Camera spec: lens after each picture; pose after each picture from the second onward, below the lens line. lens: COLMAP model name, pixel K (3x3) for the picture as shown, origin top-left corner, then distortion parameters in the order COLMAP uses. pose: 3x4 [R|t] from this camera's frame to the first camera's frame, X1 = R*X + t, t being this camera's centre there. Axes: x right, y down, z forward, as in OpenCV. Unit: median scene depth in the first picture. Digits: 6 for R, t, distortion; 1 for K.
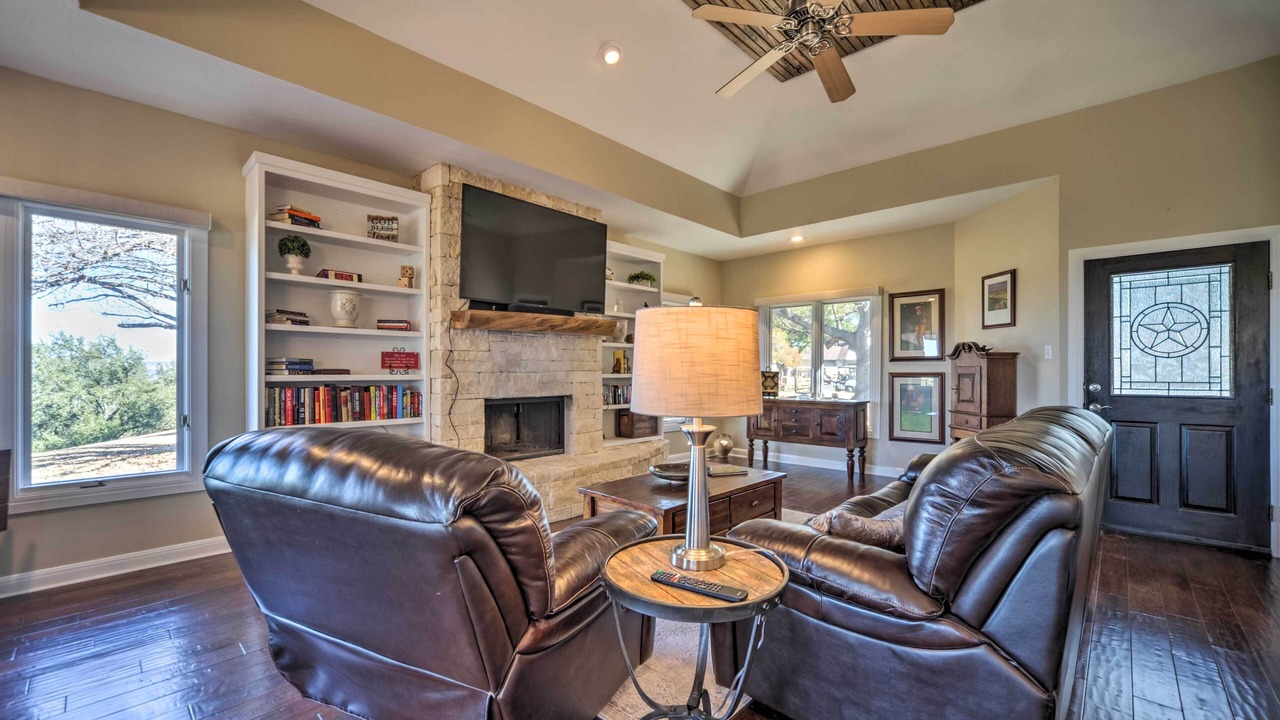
lens RADIAL K [[537.8, 0, 635.3], [0, 537.8, 370.5], [0, 0, 1]] dist [-0.000406, -0.000030]
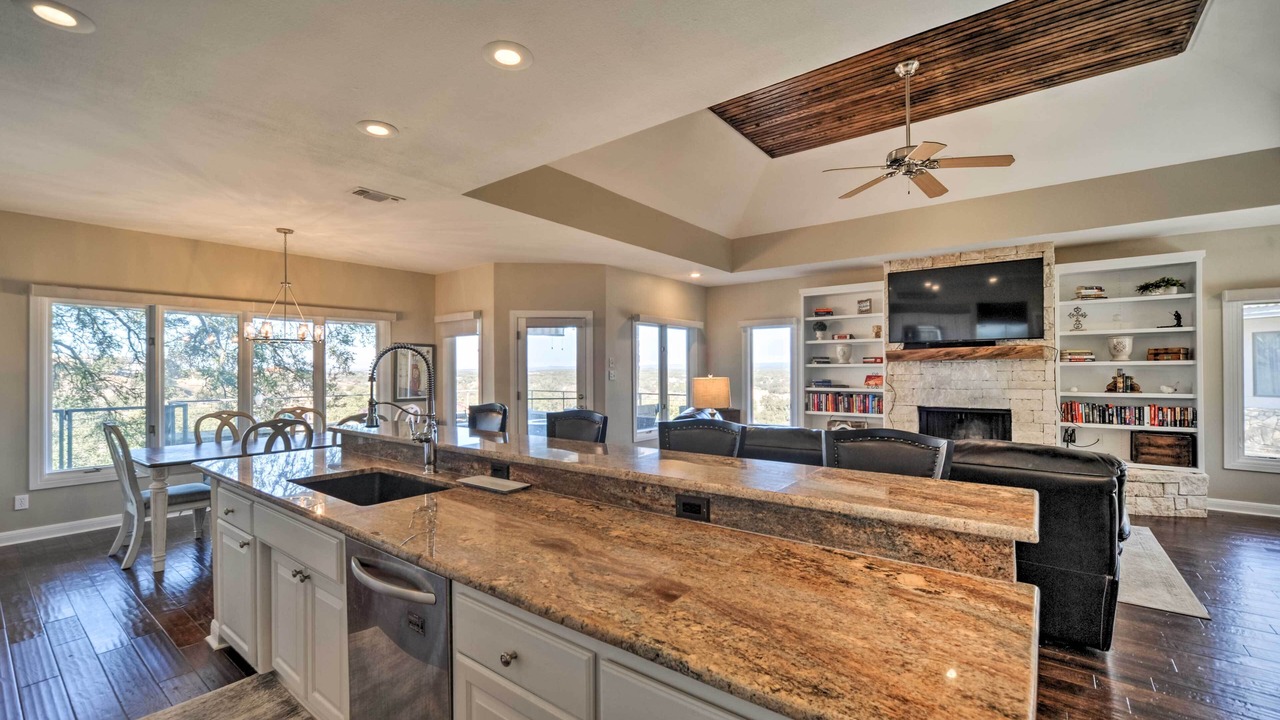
lens RADIAL K [[513.9, 0, 645.8], [0, 513.9, 371.7], [0, 0, 1]] dist [0.001094, 0.000248]
pose [[0.112811, -0.000236, -0.993616, 1.091017], [0.003467, 0.999994, 0.000156, -0.047911], [0.993610, -0.003462, 0.112811, 0.080110]]
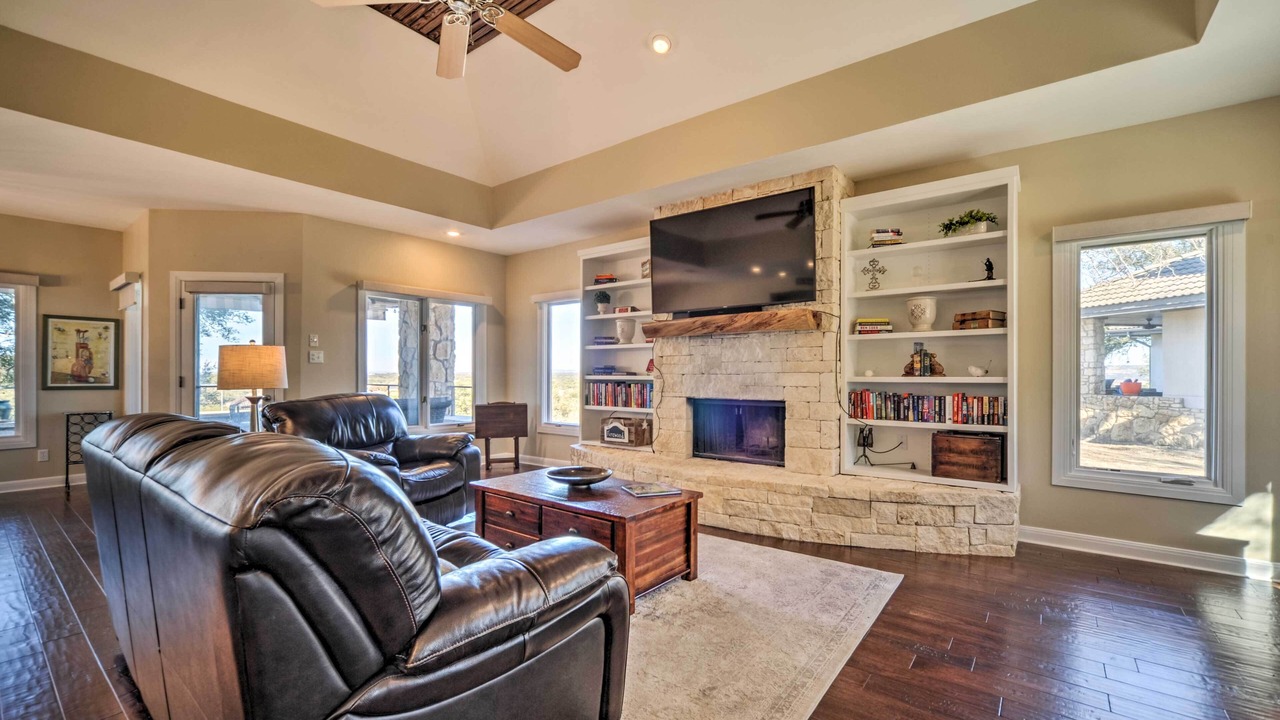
lens RADIAL K [[527.2, 0, 635.0], [0, 527.2, 375.6], [0, 0, 1]] dist [-0.001376, 0.000004]
pose [[0.095803, 0.000038, -0.995400, 0.831915], [-0.001542, 0.999999, -0.000111, 0.007072], [0.995399, 0.001546, 0.095803, 0.800973]]
